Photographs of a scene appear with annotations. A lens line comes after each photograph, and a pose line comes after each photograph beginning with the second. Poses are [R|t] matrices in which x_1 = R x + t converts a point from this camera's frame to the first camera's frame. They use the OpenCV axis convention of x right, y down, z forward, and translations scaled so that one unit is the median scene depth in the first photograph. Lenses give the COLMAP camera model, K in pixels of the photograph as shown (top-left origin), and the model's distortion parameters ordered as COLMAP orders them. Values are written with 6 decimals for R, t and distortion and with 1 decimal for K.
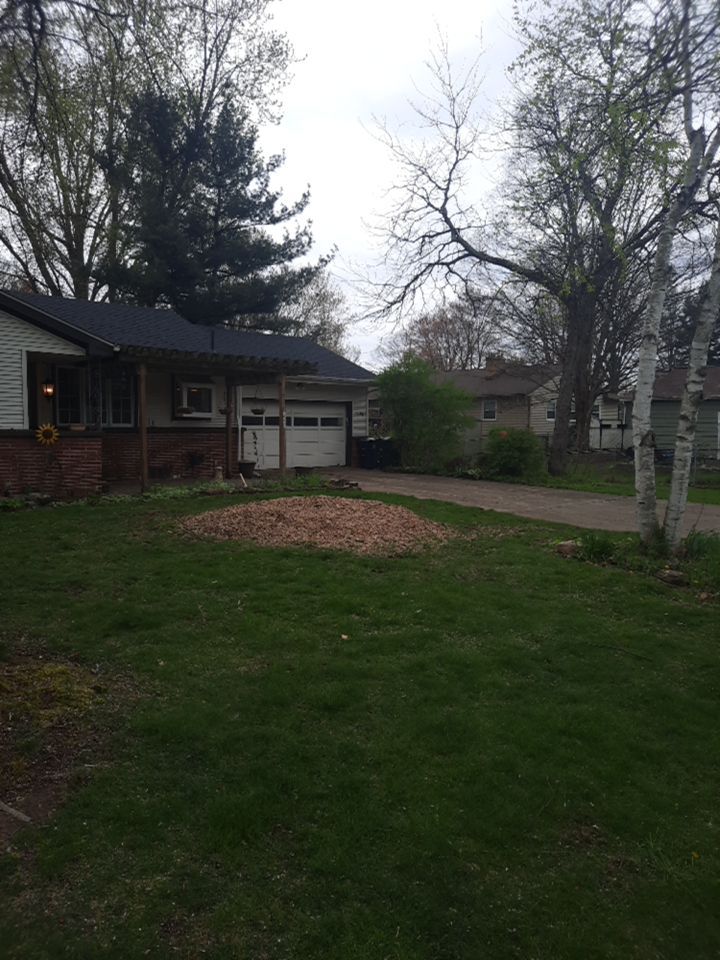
lens RADIAL K [[675.2, 0, 359.8], [0, 675.2, 480.8], [0, 0, 1]] dist [0.001832, -0.007960]
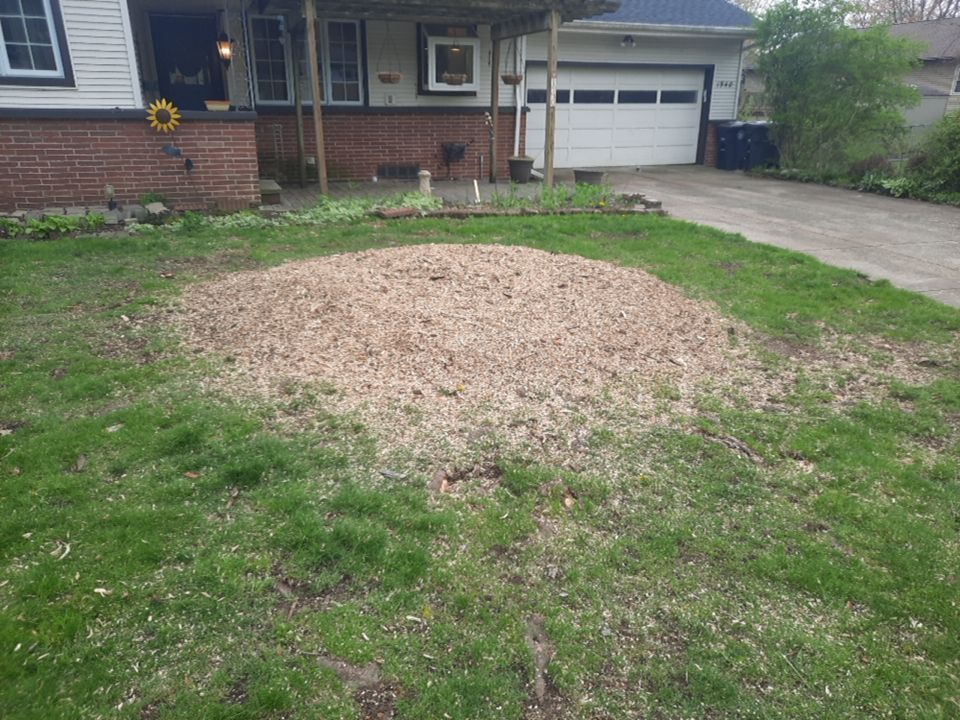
lens RADIAL K [[681.7, 0, 477.9], [0, 681.7, 360.3], [0, 0, 1]] dist [0.016622, -0.005919]
pose [[0.920013, 0.138162, -0.366724, 0.073166], [-0.031976, 0.959136, 0.281131, -0.022321], [0.390581, -0.246918, 0.886836, 0.269539]]
